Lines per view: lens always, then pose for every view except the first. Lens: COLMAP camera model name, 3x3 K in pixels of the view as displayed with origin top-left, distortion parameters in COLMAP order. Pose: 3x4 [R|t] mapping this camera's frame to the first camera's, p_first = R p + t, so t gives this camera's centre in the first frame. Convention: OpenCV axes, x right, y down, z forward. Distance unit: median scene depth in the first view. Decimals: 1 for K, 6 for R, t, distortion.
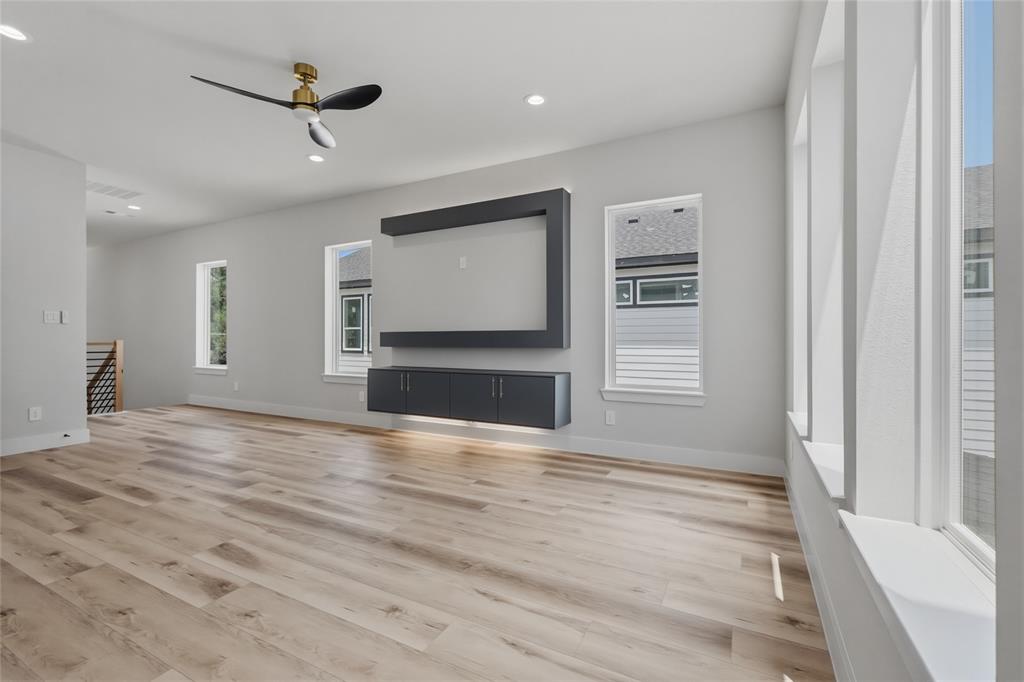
lens RADIAL K [[447.3, 0, 521.6], [0, 447.3, 339.9], [0, 0, 1]] dist [0.002262, 0.001050]
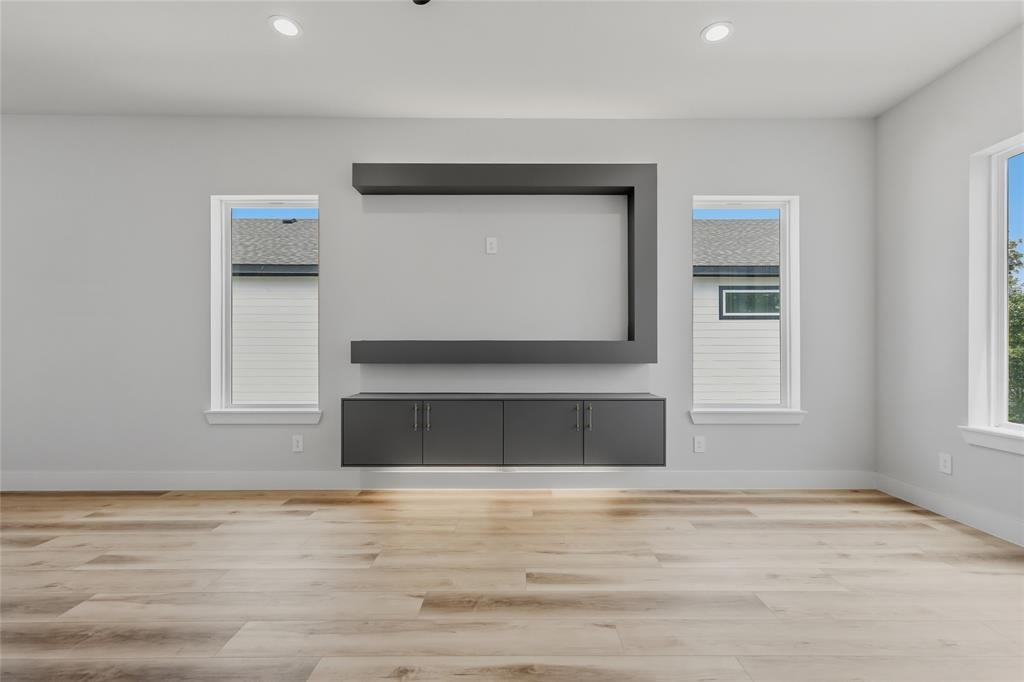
lens RADIAL K [[447.3, 0, 512.0], [0, 447.3, 341.5], [0, 0, 1]] dist [0.002262, 0.001050]
pose [[0.872262, 0.012052, 0.488890, -0.577995], [-0.008215, 0.999916, -0.009991, -0.015986], [-0.488970, 0.004699, 0.872288, 0.435229]]
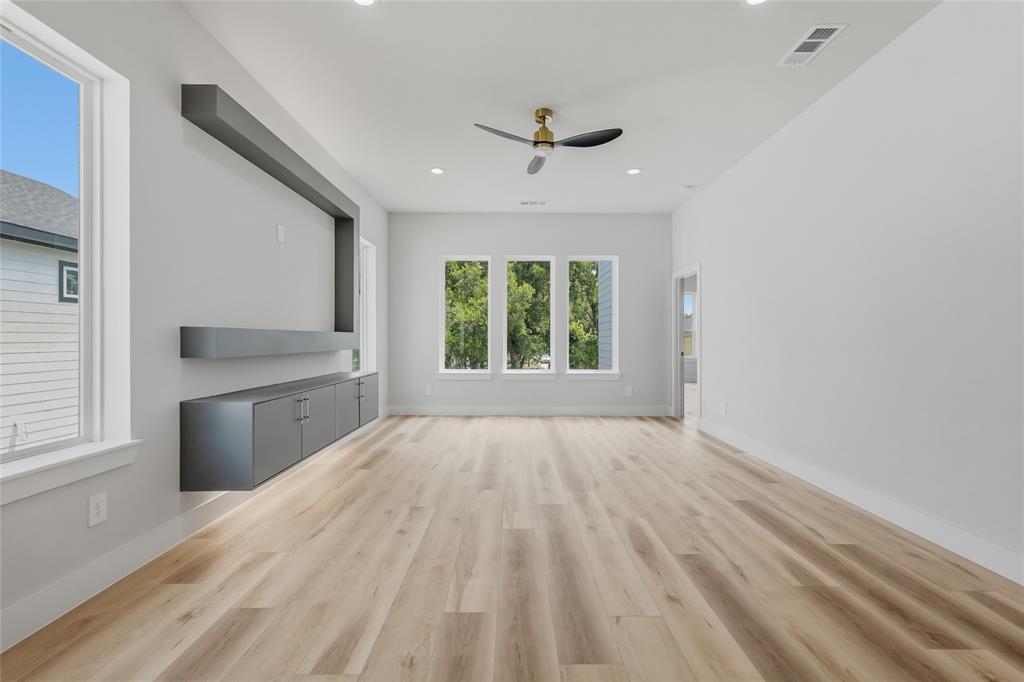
lens RADIAL K [[447.3, 0, 516.0], [0, 447.3, 336.4], [0, 0, 1]] dist [0.002262, 0.001050]
pose [[-0.467454, 0.003690, 0.884010, -1.192353], [-0.001328, 0.999987, -0.004877, -0.006536], [-0.884016, -0.003454, -0.467443, 1.290226]]
